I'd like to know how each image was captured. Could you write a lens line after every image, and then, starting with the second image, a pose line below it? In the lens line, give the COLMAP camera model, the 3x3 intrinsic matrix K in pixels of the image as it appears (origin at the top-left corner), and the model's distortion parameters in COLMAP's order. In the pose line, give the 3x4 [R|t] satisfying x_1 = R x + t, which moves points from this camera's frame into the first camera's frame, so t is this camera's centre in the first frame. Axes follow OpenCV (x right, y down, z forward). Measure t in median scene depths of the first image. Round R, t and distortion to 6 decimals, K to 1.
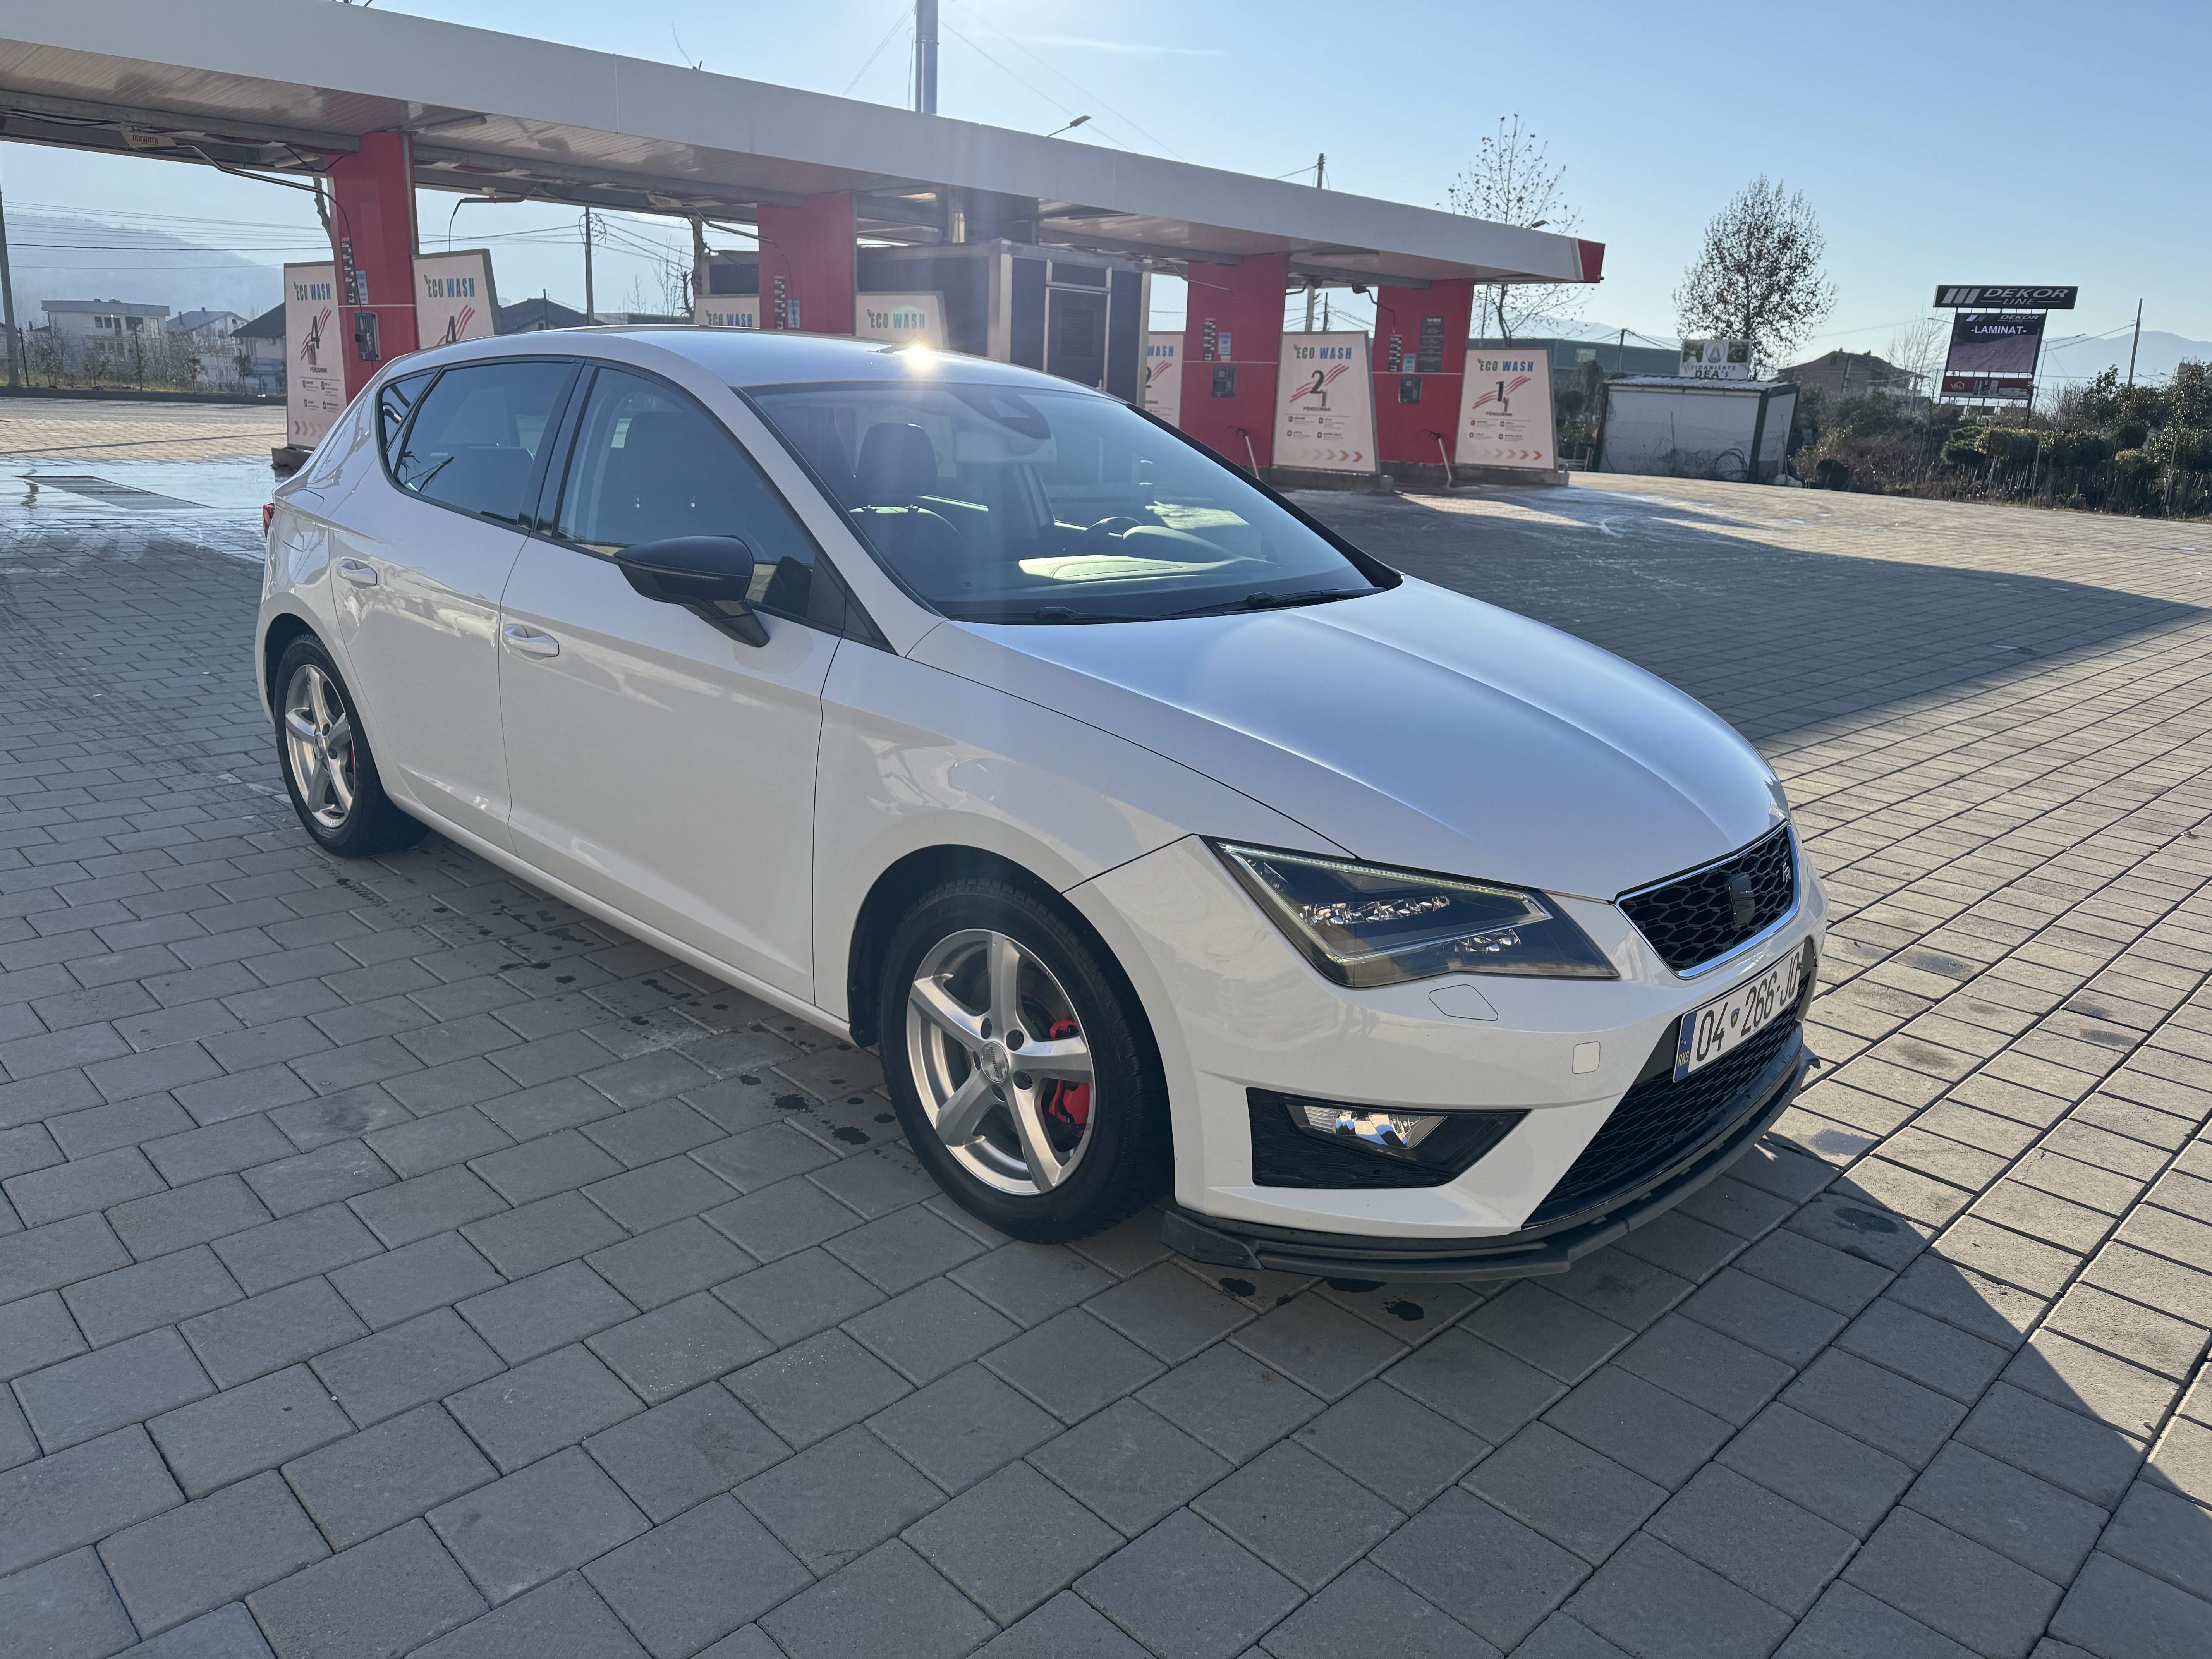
lens RADIAL K [[1551.1, 0, 1049.8], [0, 1551.1, 844.9], [0, 0, 1]] dist [0.025997, -0.035174]
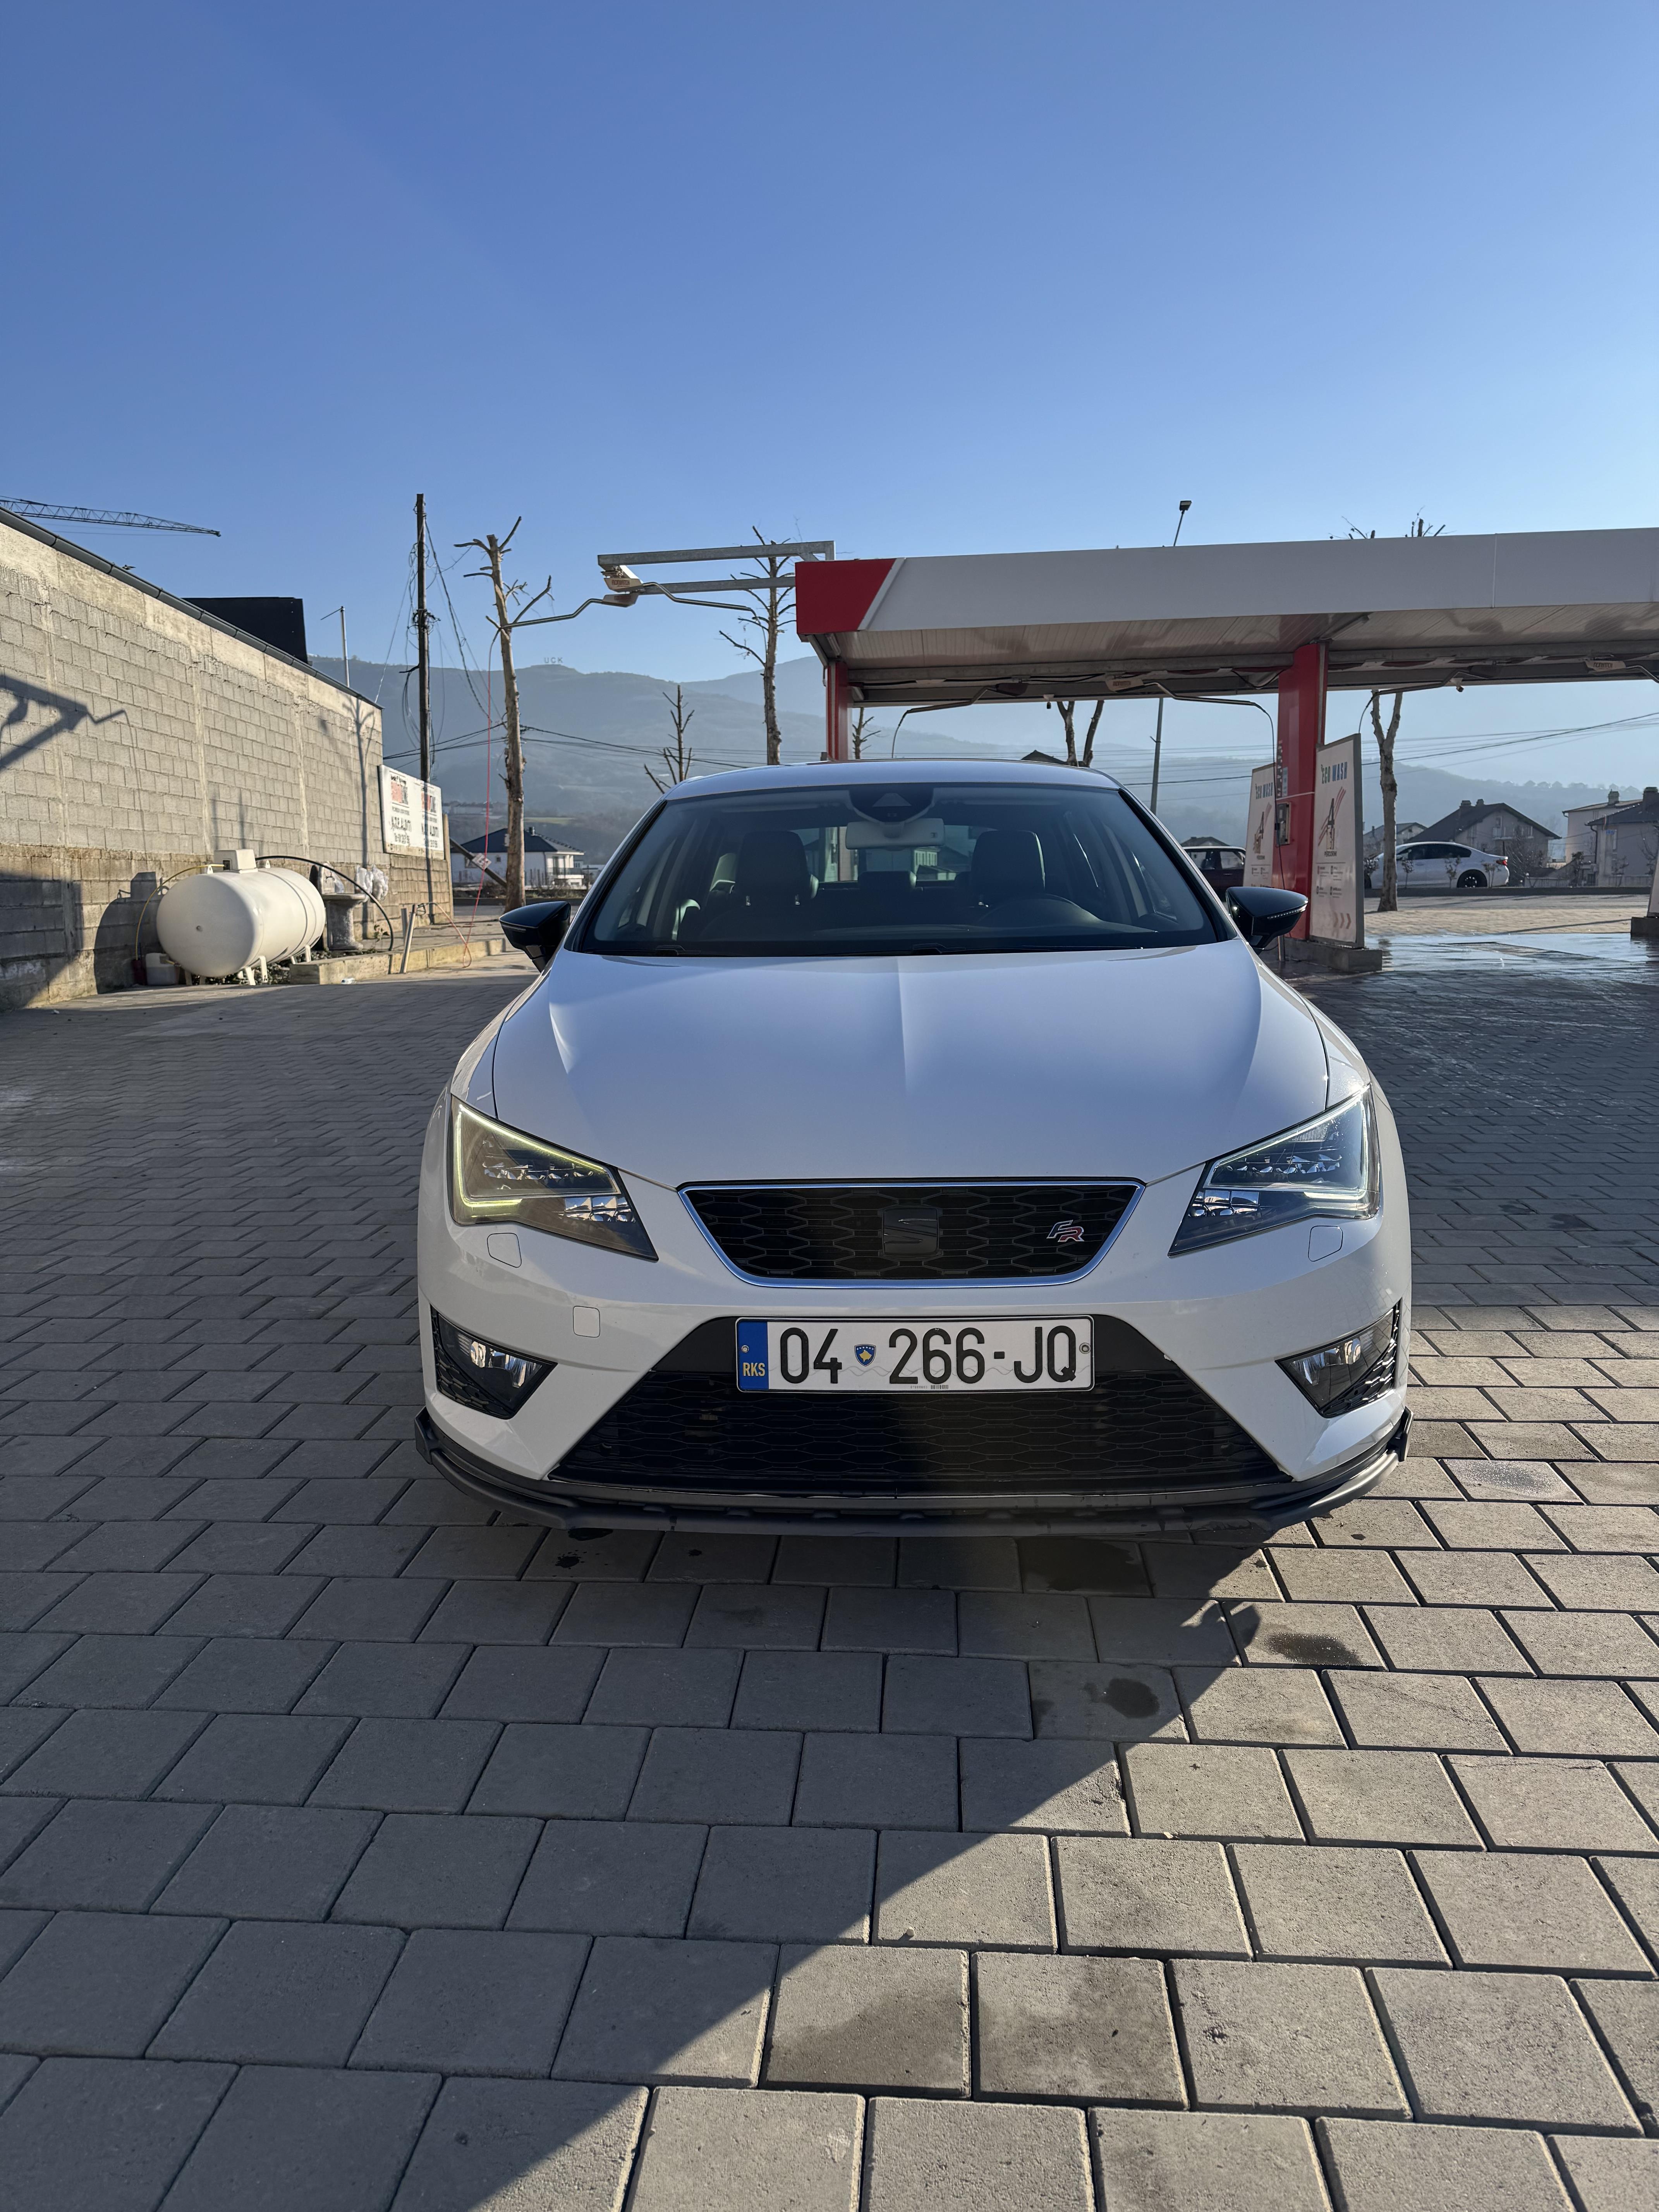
lens RADIAL K [[1551.1, 0, 792.0], [0, 1551.1, 1101.0], [0, 0, 1]] dist [0.025997, -0.035174]
pose [[0.650702, 0.057219, -0.757175, 0.177753], [-0.170963, 0.982594, -0.072669, 0.006179], [0.739837, 0.176734, 0.649158, 0.057675]]
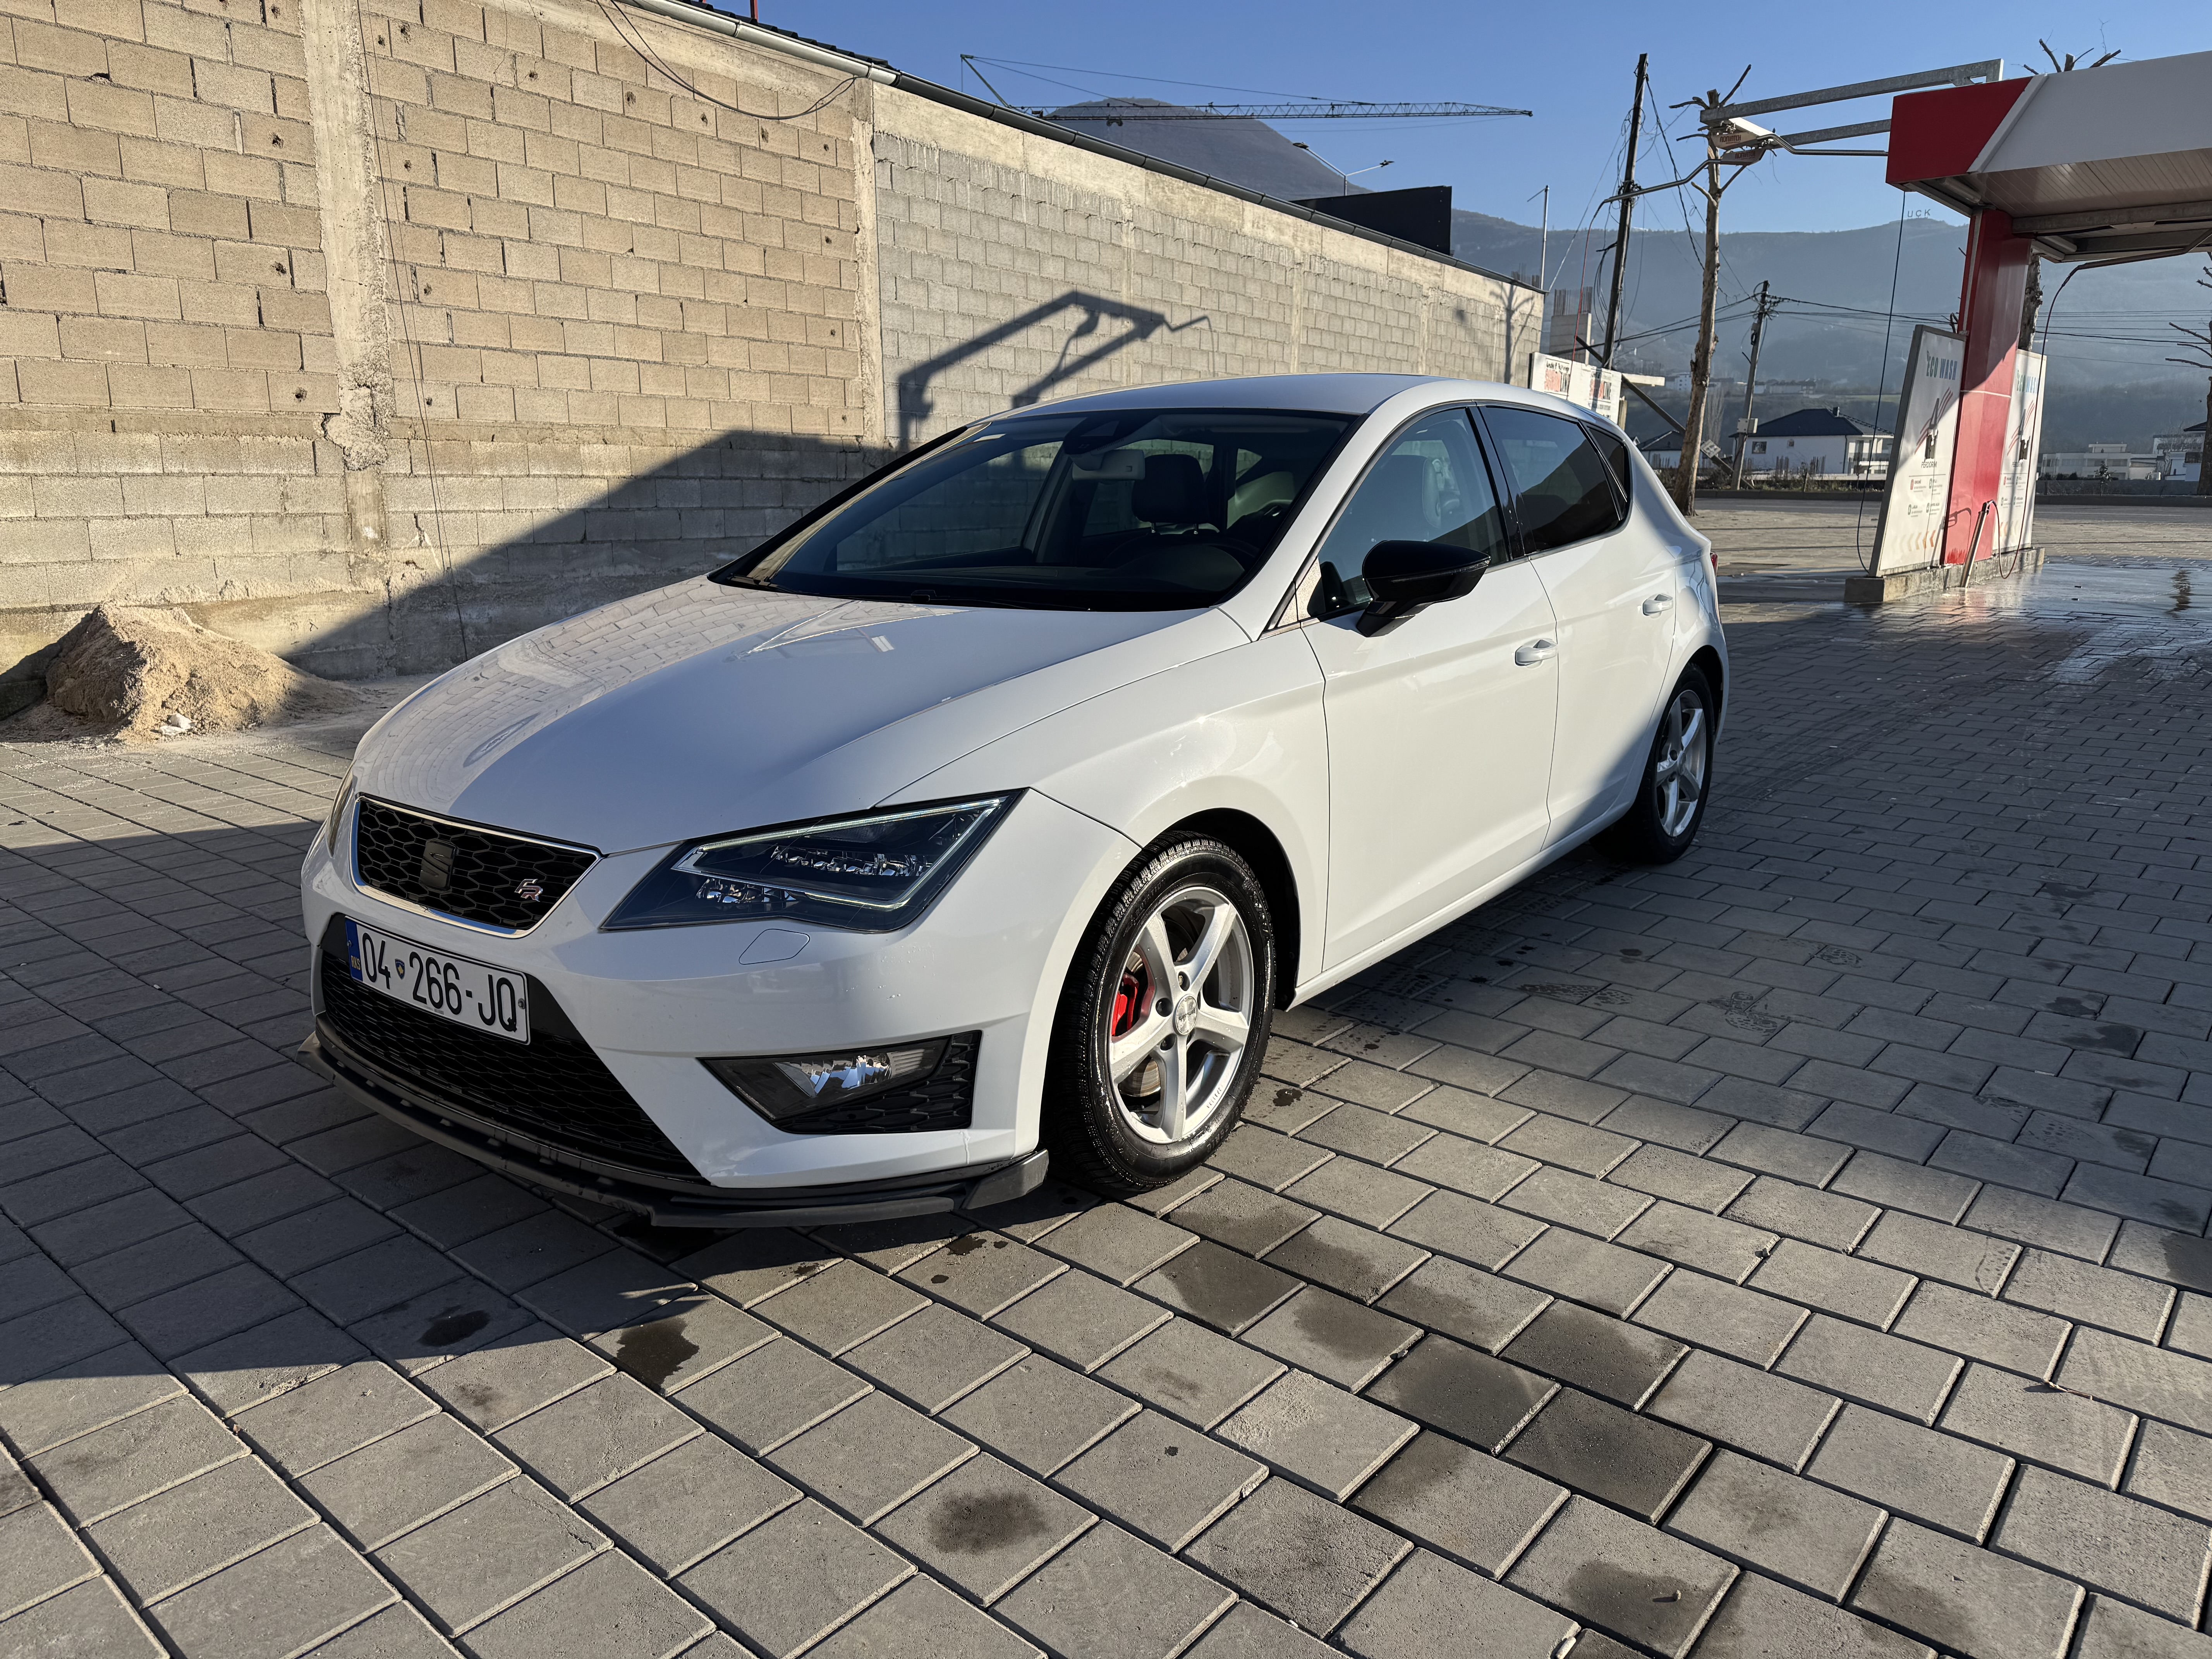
lens RADIAL K [[1551.1, 0, 1121.1], [0, 1551.1, 826.8], [0, 0, 1]] dist [0.025997, -0.035174]
pose [[0.108702, 0.178317, -0.977950, 0.237154], [-0.265762, 0.953184, 0.144261, -0.039936], [0.957891, 0.244221, 0.151002, 0.206405]]
